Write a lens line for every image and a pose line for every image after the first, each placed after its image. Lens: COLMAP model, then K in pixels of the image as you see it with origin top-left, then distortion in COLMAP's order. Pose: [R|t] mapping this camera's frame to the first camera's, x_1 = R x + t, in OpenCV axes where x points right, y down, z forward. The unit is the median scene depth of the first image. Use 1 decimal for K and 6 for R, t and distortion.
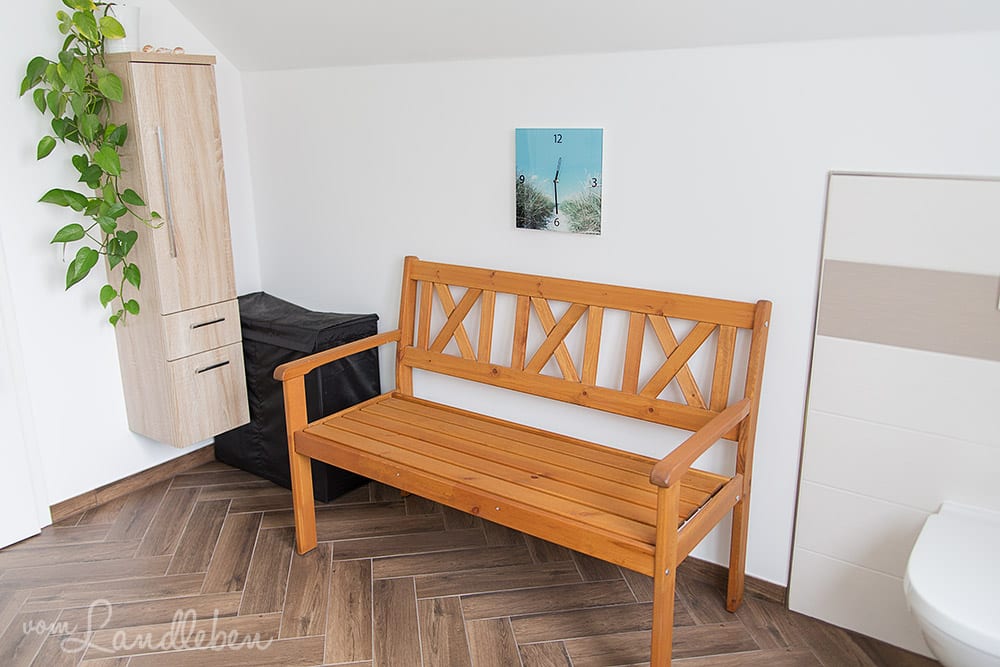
lens RADIAL K [[808.3, 0, 500.0], [0, 808.3, 333.5], [0, 0, 1]] dist [0.006509, 0.005448]
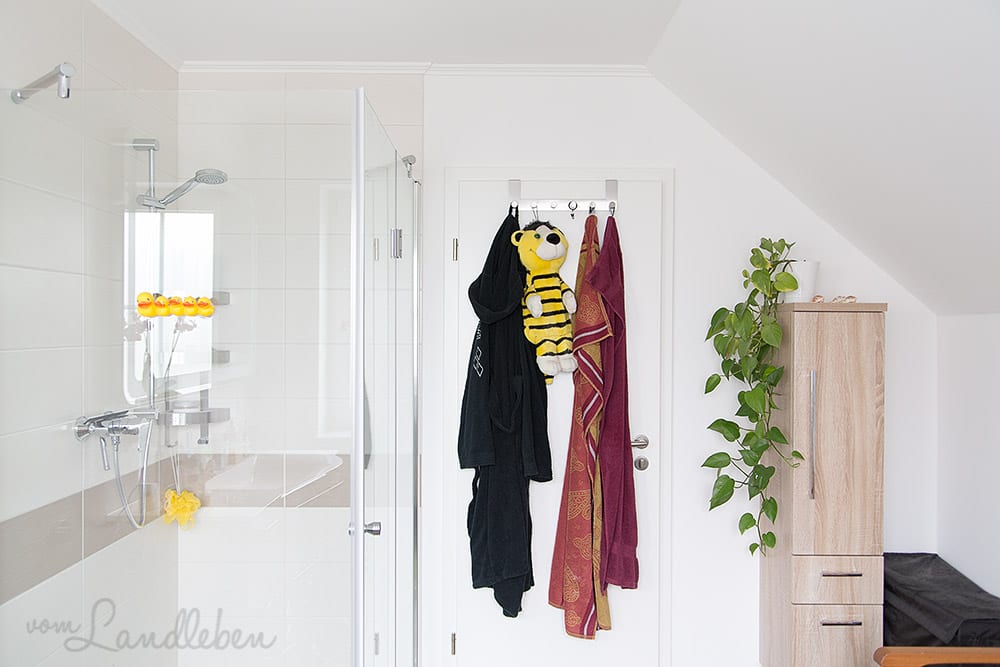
lens RADIAL K [[808.3, 0, 500.0], [0, 808.3, 333.5], [0, 0, 1]] dist [0.006509, 0.005448]
pose [[0.593262, 0.021755, -0.804716, 0.163896], [-0.232683, 0.961600, -0.145545, -0.056410], [0.770648, 0.273590, 0.575543, 0.084316]]
